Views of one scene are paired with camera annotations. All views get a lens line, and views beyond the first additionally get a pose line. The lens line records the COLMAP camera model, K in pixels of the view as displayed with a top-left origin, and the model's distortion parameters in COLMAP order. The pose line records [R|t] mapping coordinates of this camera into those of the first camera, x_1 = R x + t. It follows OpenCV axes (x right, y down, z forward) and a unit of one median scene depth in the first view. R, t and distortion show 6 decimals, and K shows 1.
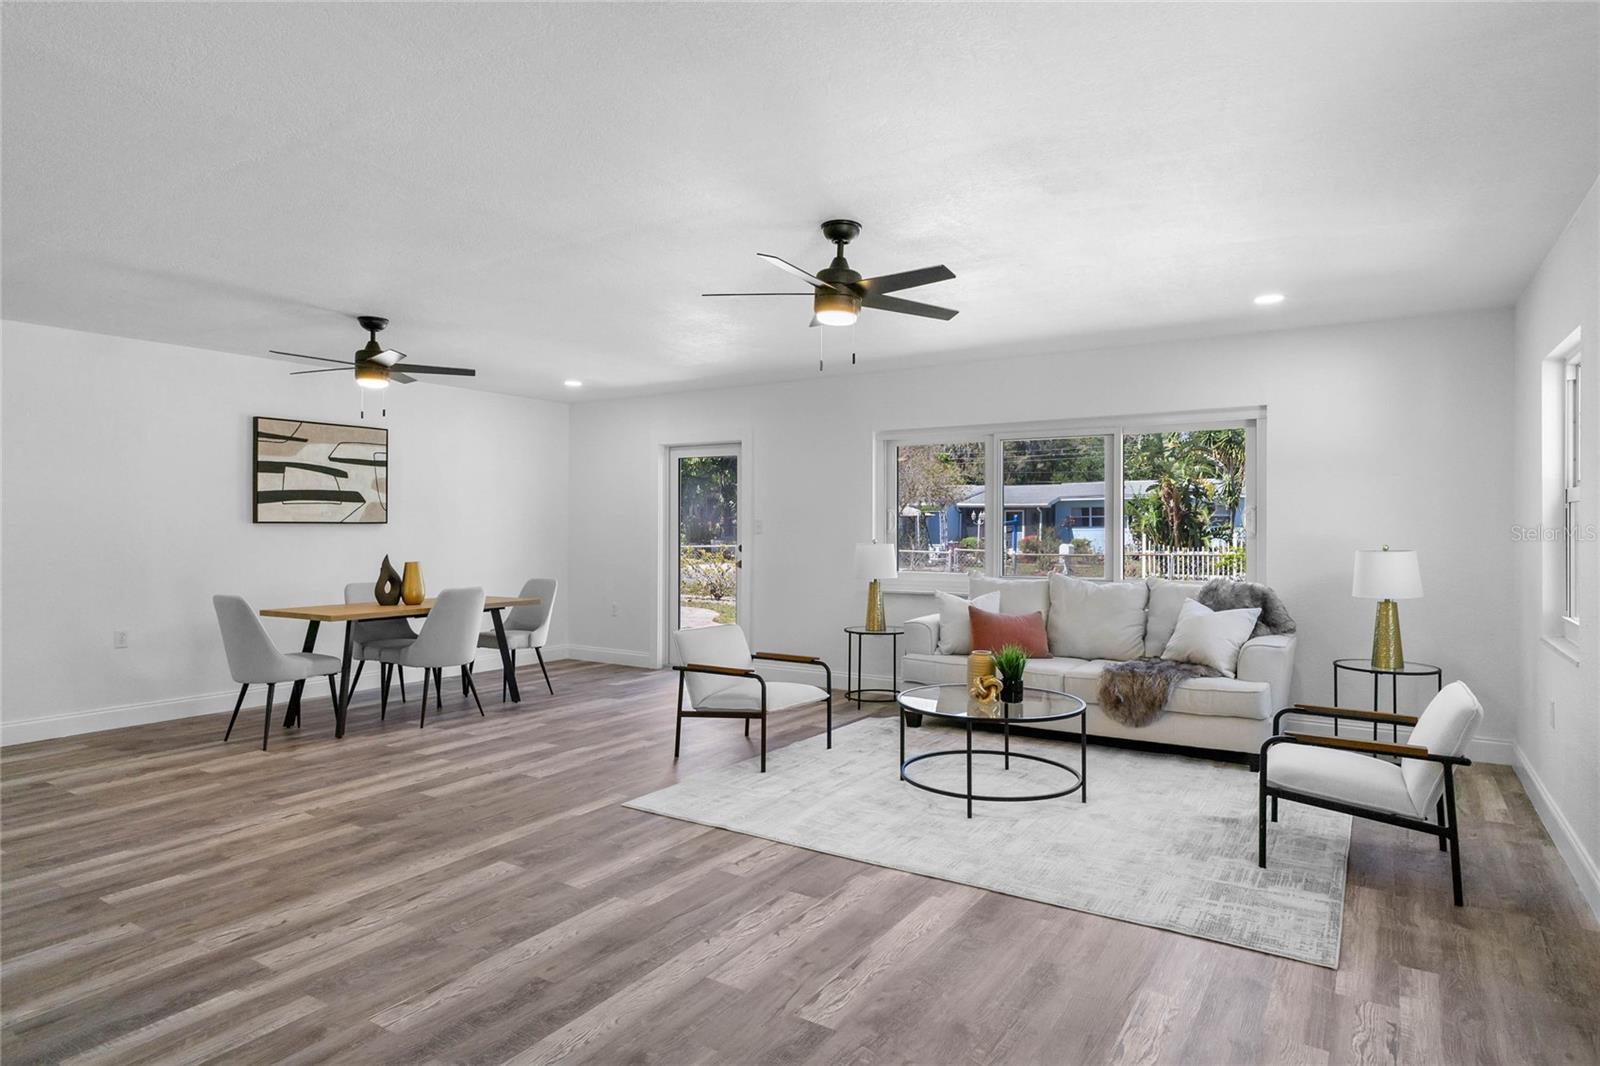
lens RADIAL K [[890.4, 0, 802.3], [0, 890.4, 526.5], [0, 0, 1]] dist [0.004806, 0.001148]
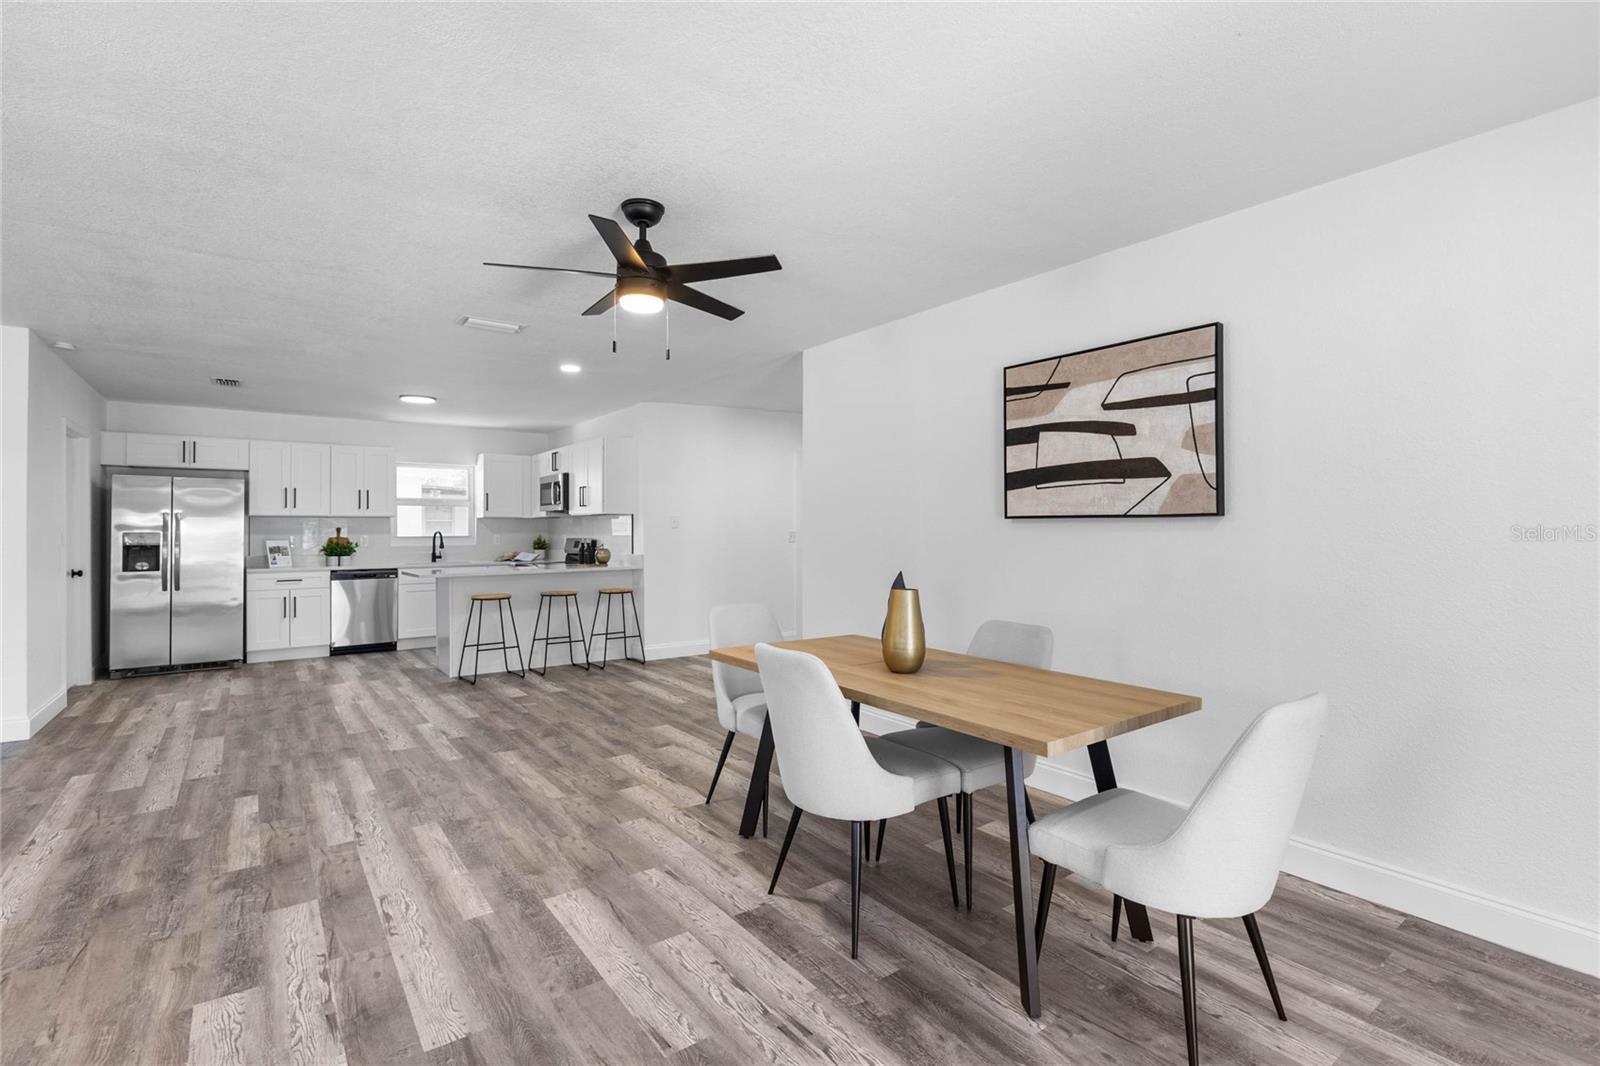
lens RADIAL K [[728.4, 0, 809.0], [0, 728.4, 527.1], [0, 0, 1]] dist [-0.001059, -0.003601]
pose [[-0.343505, -0.003014, -0.939146, -0.029997], [-0.001397, 0.999995, -0.002699, 0.008462], [0.939150, 0.000385, -0.343508, 1.839668]]
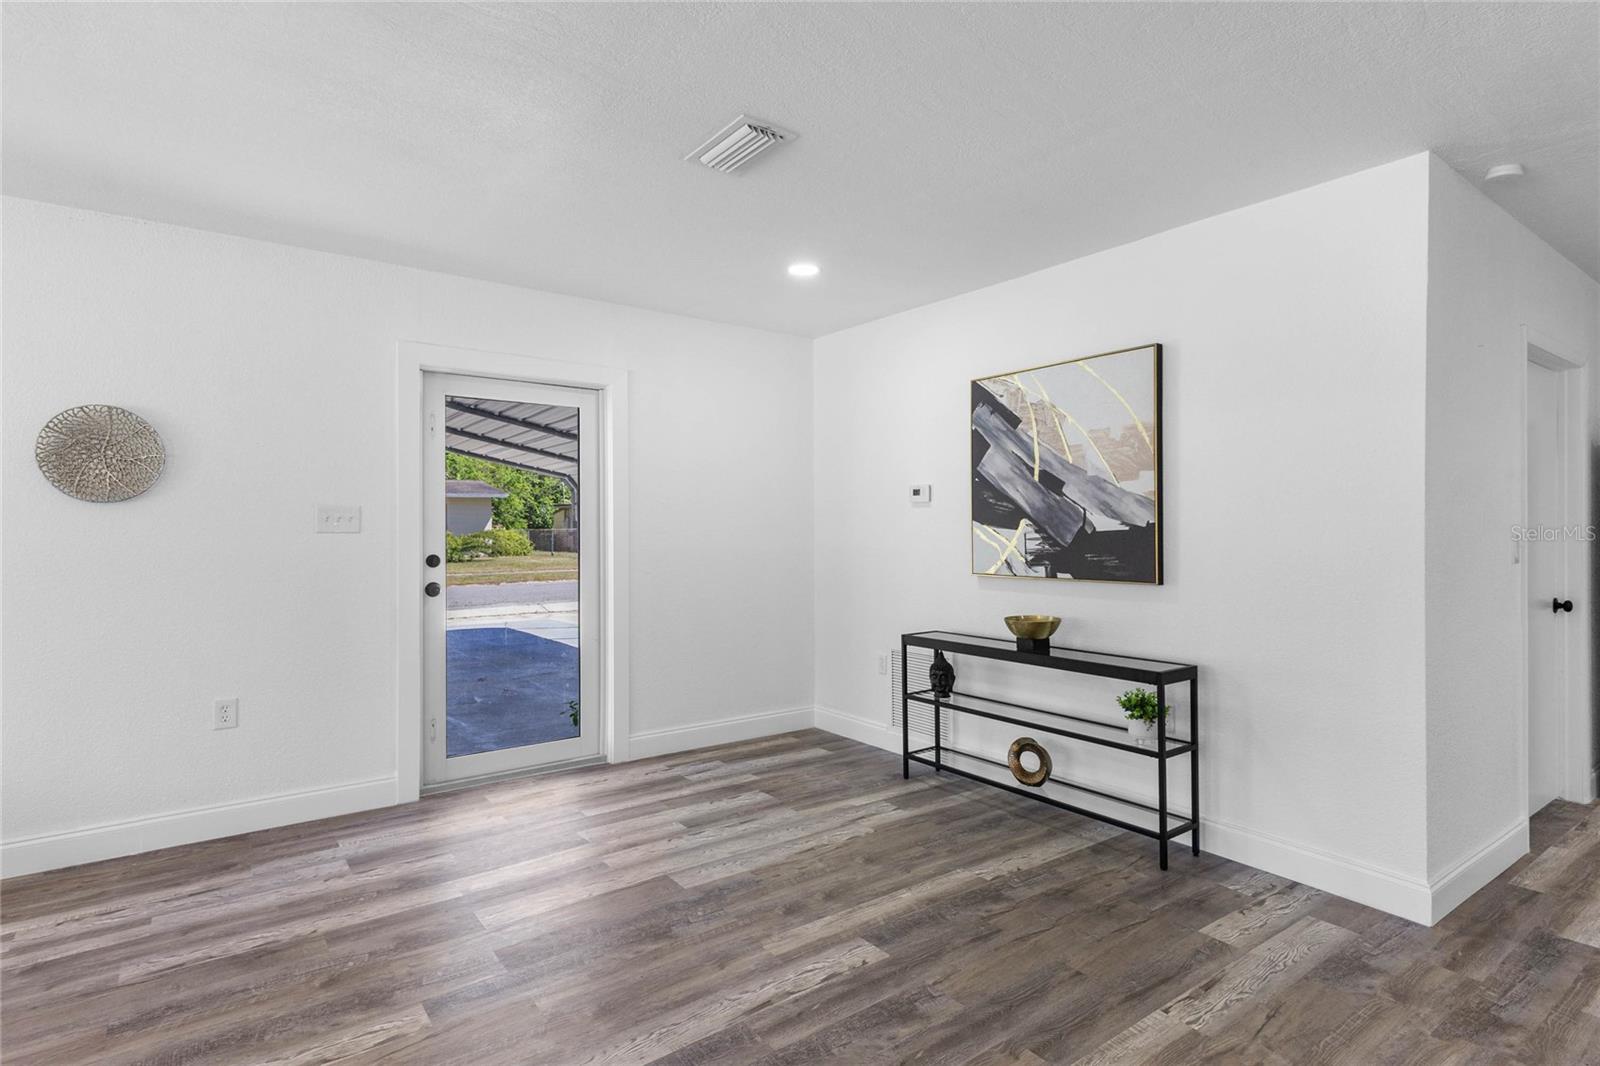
lens RADIAL K [[817.1, 0, 814.3], [0, 817.1, 527.1], [0, 0, 1]] dist [0.022050, 0.000680]
pose [[-0.937956, -0.002852, 0.346742, -0.454324], [-0.001153, 0.999986, 0.005107, 0.003841], [-0.346751, 0.004391, -0.937947, 1.092441]]
